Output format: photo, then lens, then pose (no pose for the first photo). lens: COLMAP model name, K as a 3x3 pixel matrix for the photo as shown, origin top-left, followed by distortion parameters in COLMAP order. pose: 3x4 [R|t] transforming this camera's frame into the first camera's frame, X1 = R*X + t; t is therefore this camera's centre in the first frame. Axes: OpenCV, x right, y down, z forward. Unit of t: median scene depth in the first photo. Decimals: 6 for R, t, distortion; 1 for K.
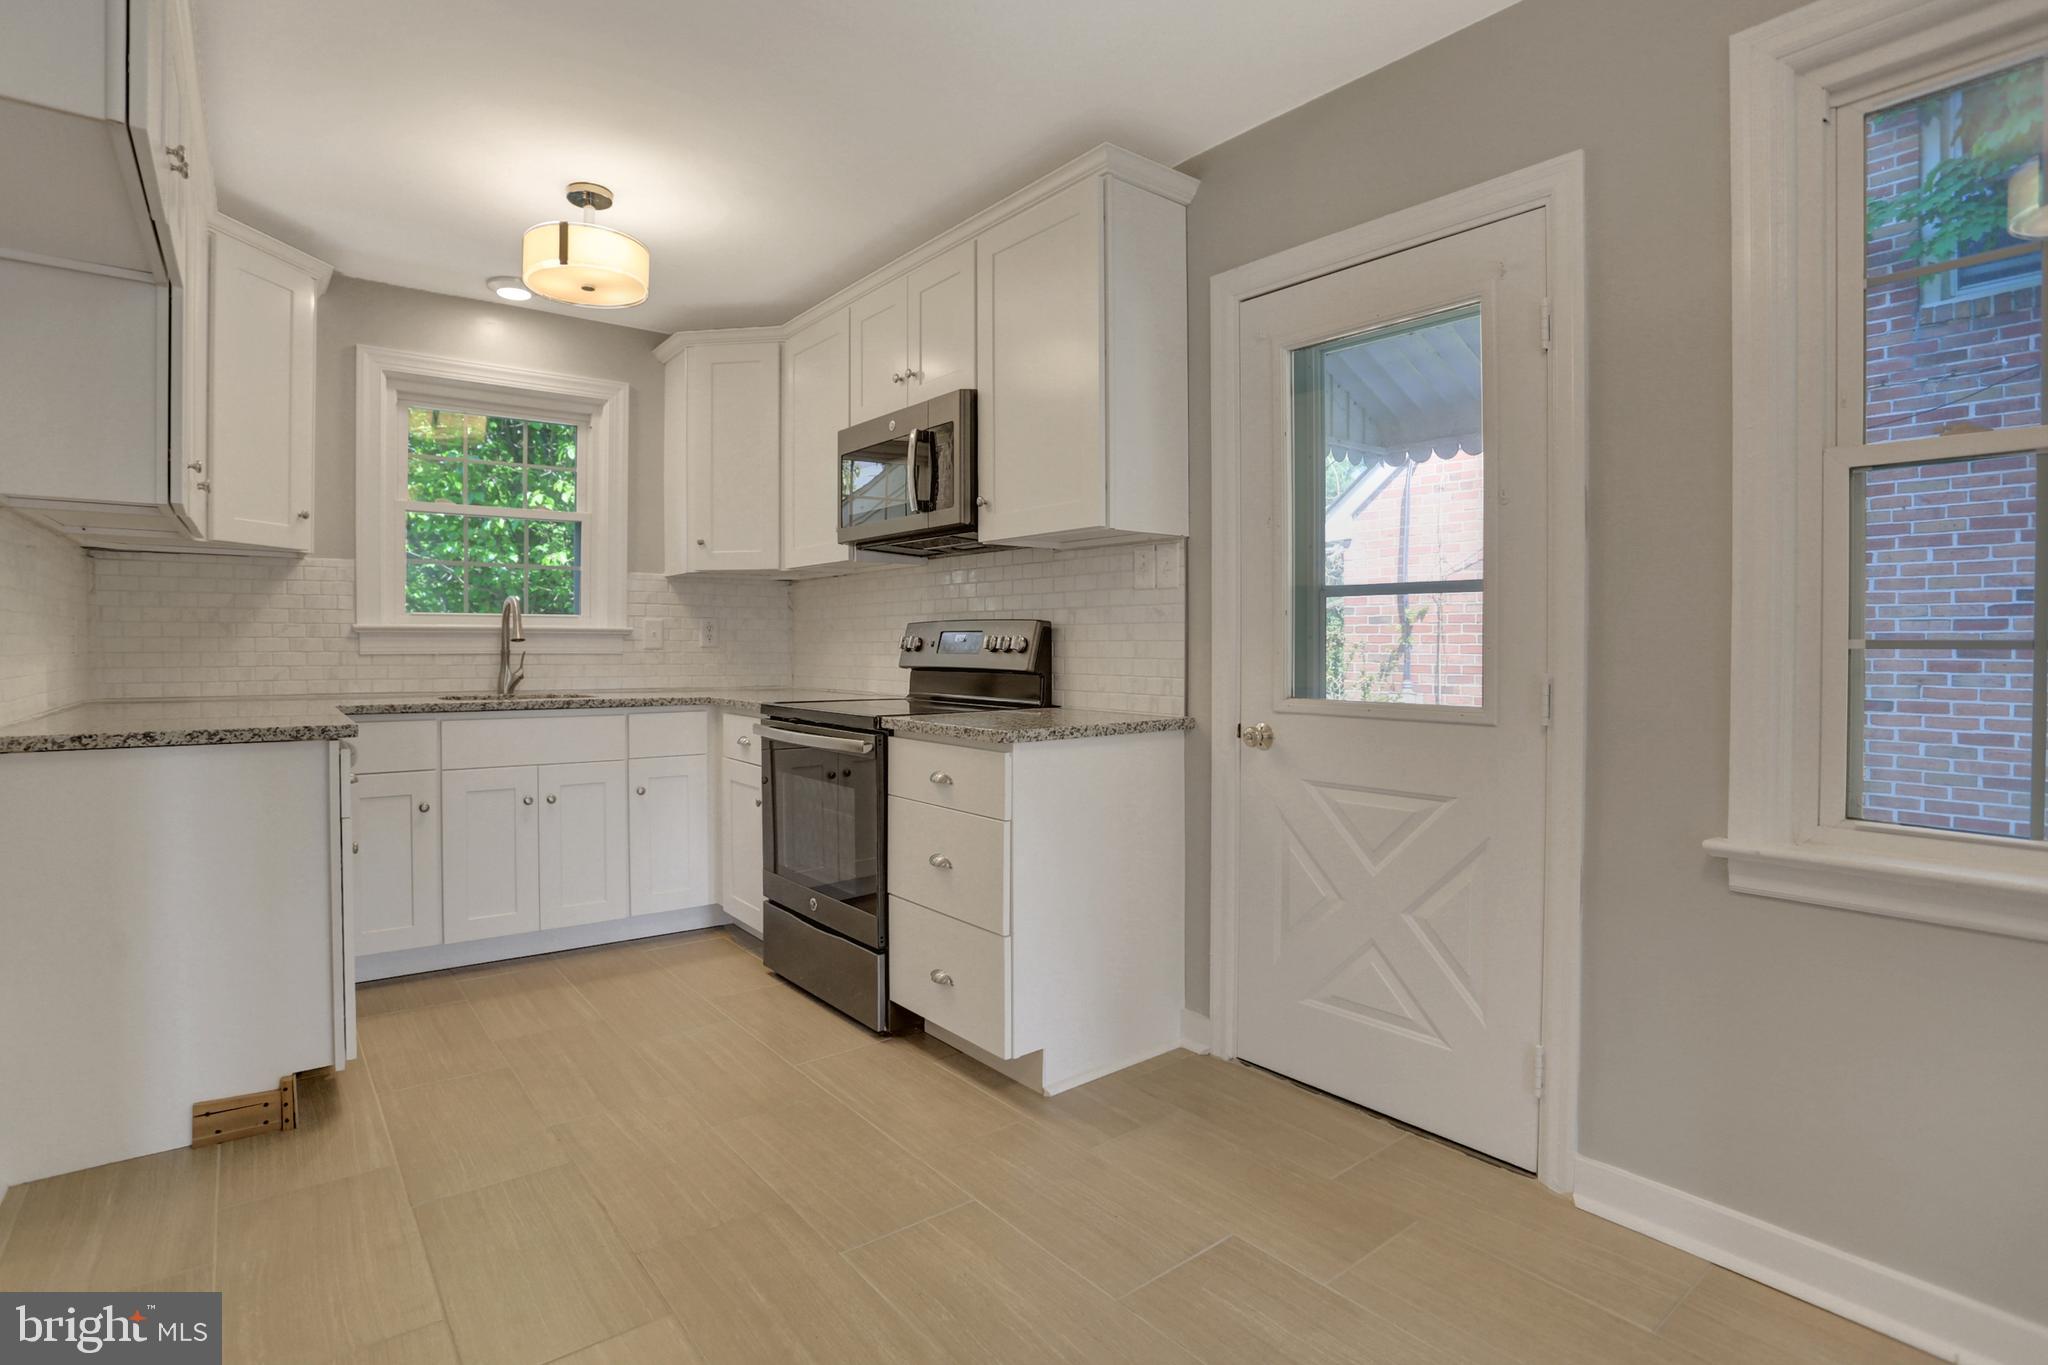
lens RADIAL K [[1021.5, 0, 1018.6], [0, 1021.5, 648.8], [0, 0, 1]] dist [-0.071051, 0.032217]
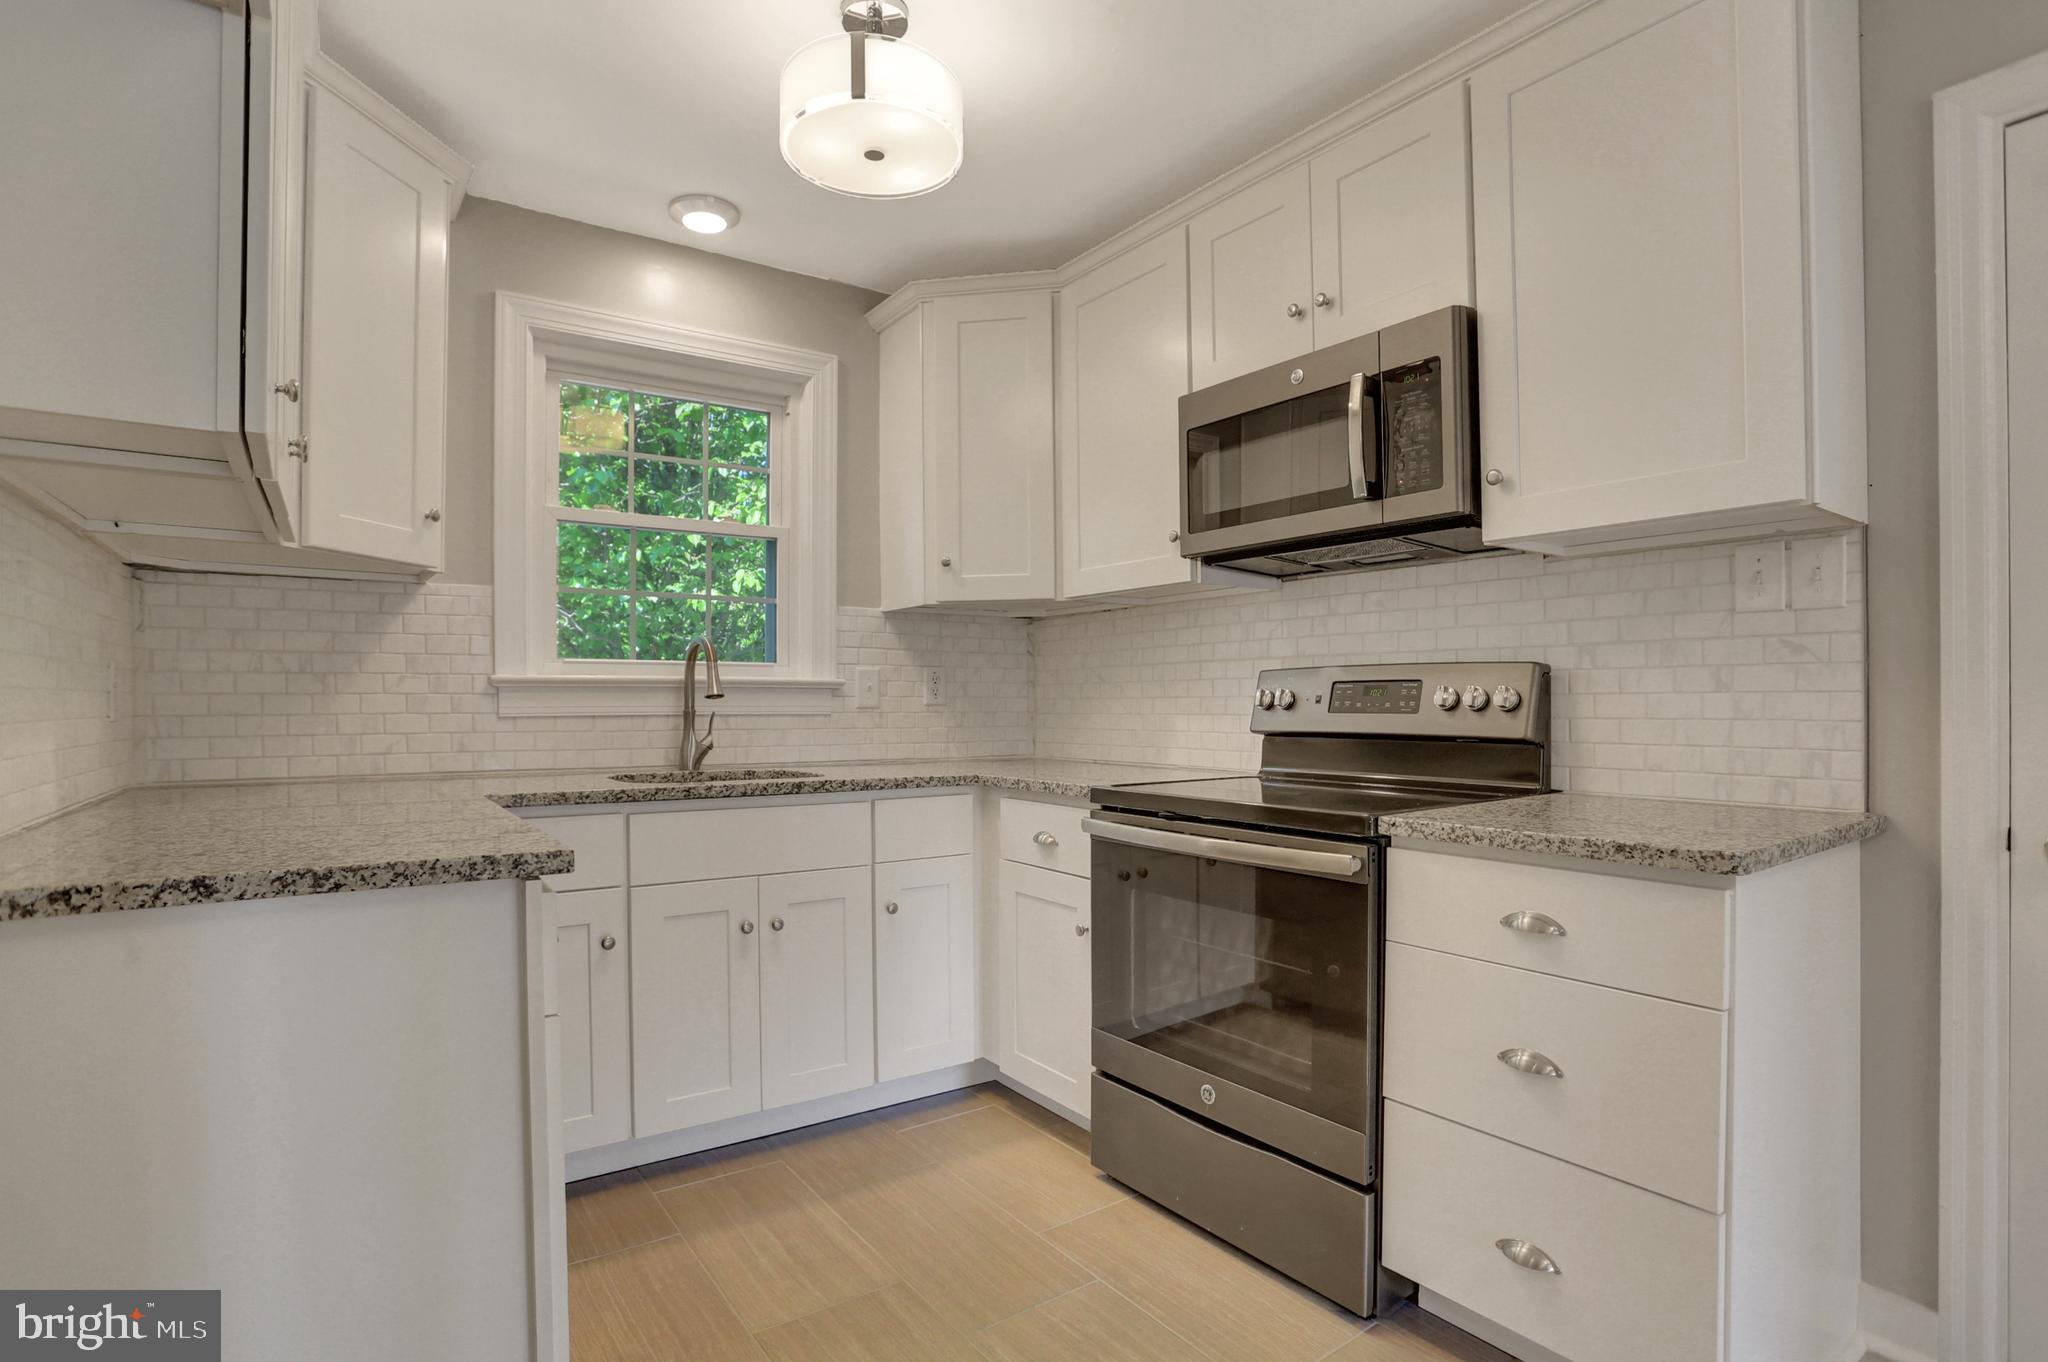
lens RADIAL K [[1017.5, 0, 1025.5], [0, 1017.5, 701.6], [0, 0, 1]] dist [-0.074801, 0.031735]
pose [[0.999093, -0.003955, -0.042403, -0.262775], [0.003805, 0.999986, -0.003610, -0.001388], [0.042417, 0.003446, 0.999094, 0.308381]]
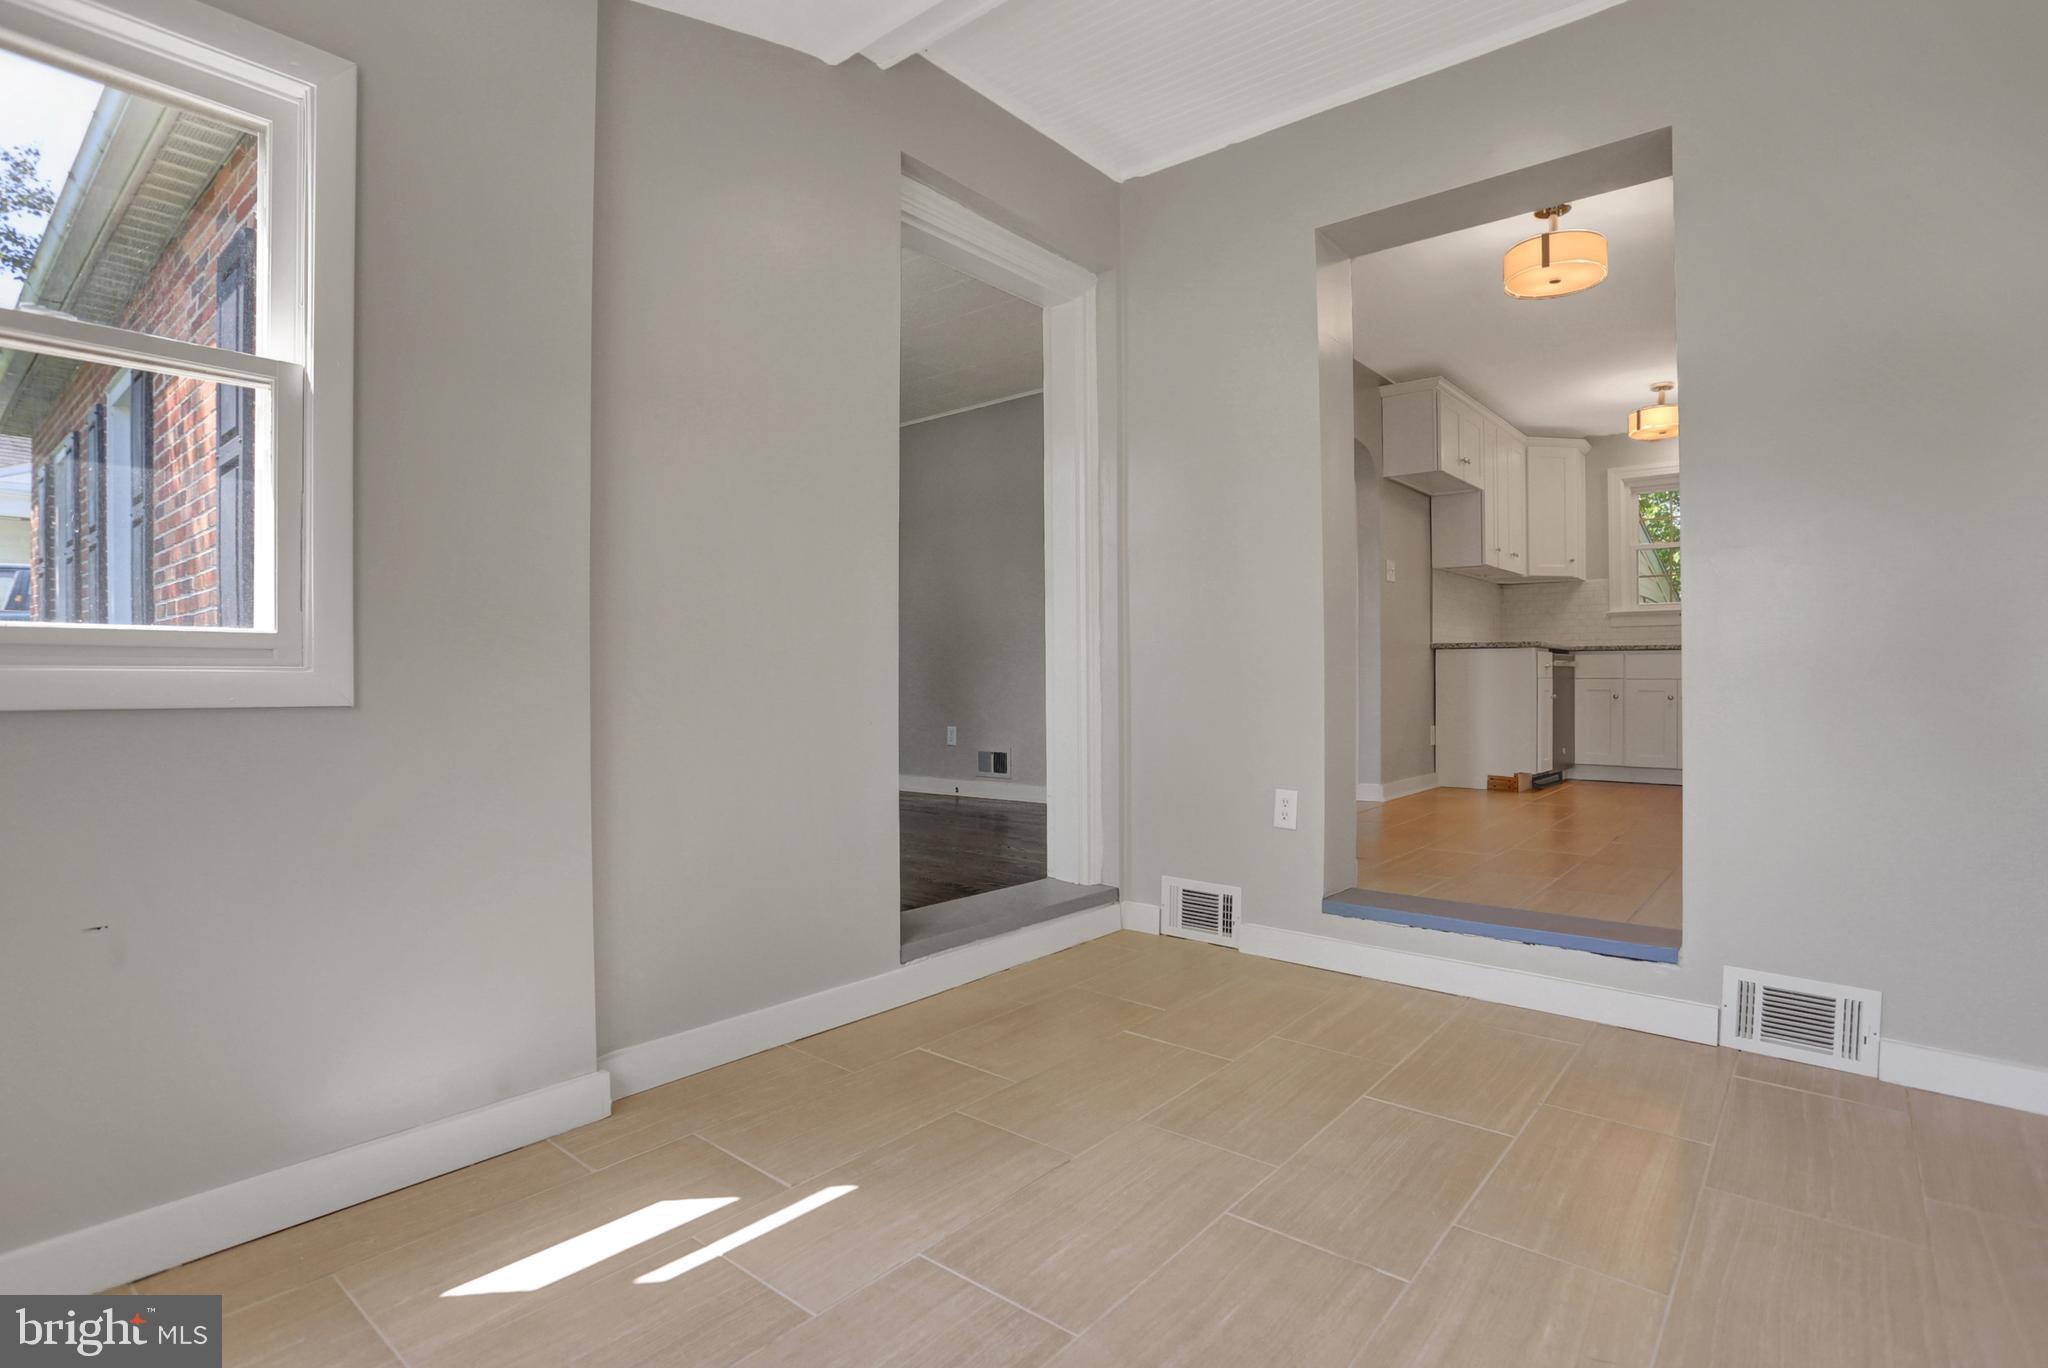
lens RADIAL K [[1019.1, 0, 1022.6], [0, 1019.1, 680.7], [0, 0, 1]] dist [-0.069488, 0.029126]
pose [[0.218285, -0.001724, -0.975884, 1.057275], [-0.001573, 0.999997, -0.002118, 0.123828], [0.975884, 0.001997, 0.218281, -0.589453]]
